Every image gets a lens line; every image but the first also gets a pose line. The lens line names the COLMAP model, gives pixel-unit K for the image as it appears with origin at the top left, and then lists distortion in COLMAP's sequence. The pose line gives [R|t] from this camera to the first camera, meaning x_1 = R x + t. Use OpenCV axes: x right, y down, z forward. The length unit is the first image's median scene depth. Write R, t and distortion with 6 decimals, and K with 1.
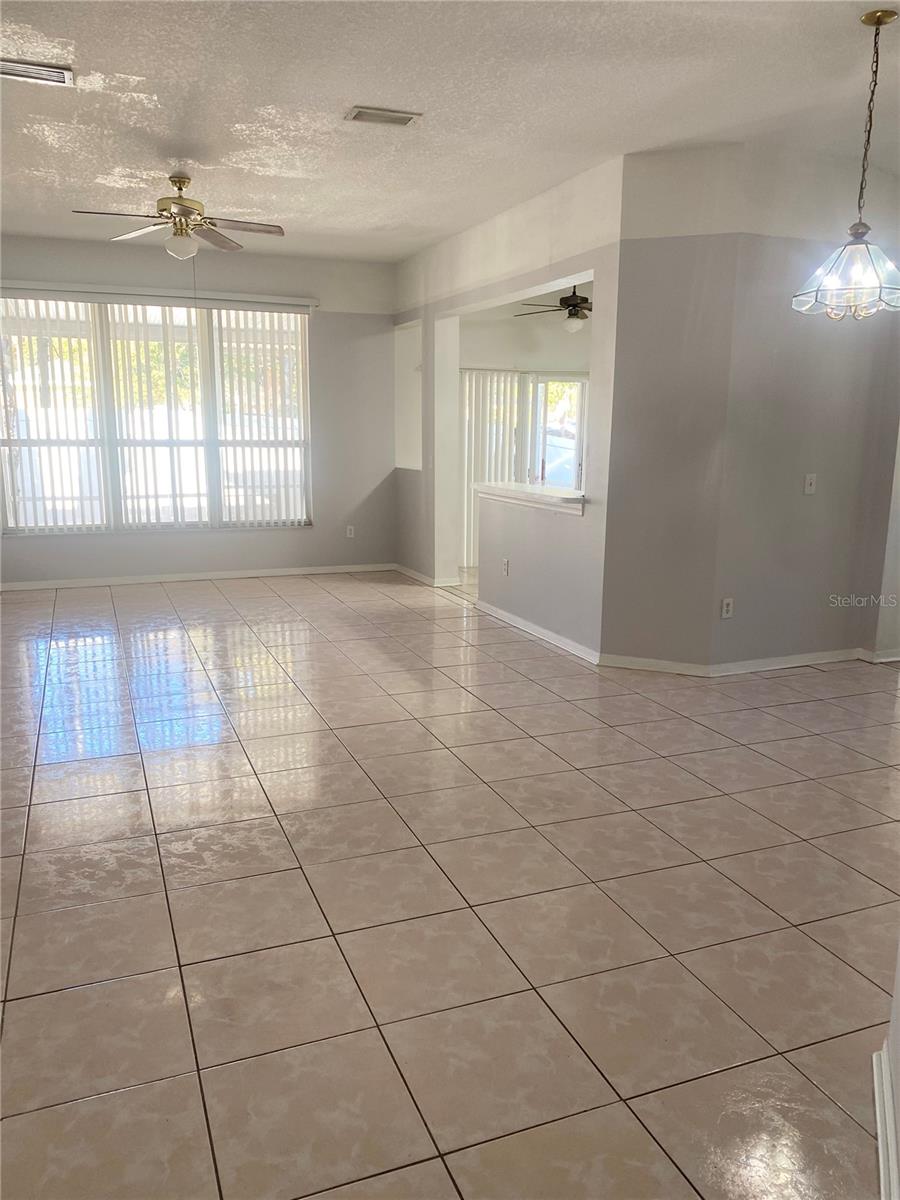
lens RADIAL K [[923.4, 0, 453.1], [0, 923.4, 620.9], [0, 0, 1]] dist [0.033971, -0.039392]
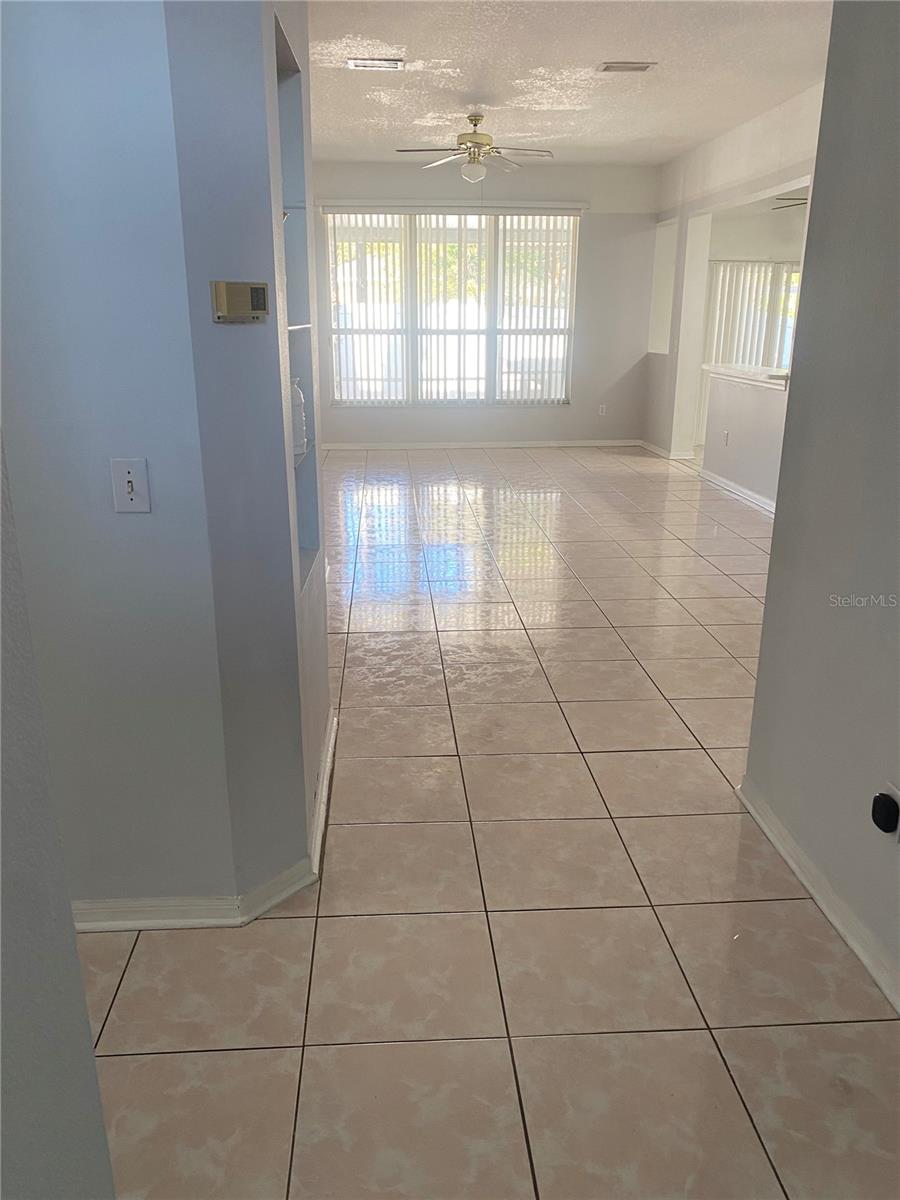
lens RADIAL K [[911.0, 0, 448.6], [0, 911.0, 620.9], [0, 0, 1]] dist [0.003894, 0.001568]
pose [[0.952907, 0.090281, -0.289512, 0.066915], [-0.057039, 0.990978, 0.121282, 0.042522], [0.297849, -0.099057, 0.949460, -0.187766]]
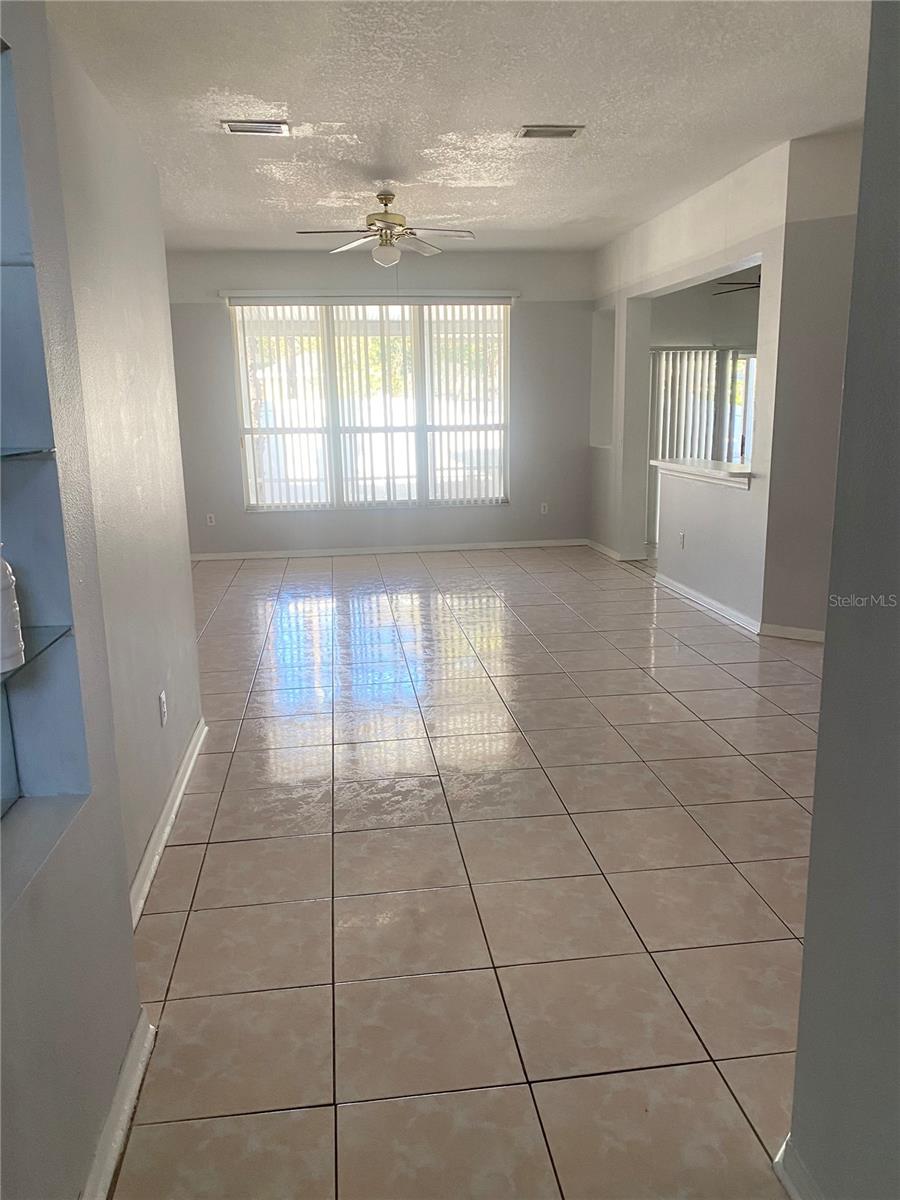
lens RADIAL K [[923.4, 0, 453.1], [0, 923.4, 620.9], [0, 0, 1]] dist [0.033971, -0.039392]
pose [[0.969932, 0.029692, -0.241557, 0.052990], [-0.024996, 0.999435, 0.022481, 0.012400], [0.242088, -0.015767, 0.970126, -0.064717]]
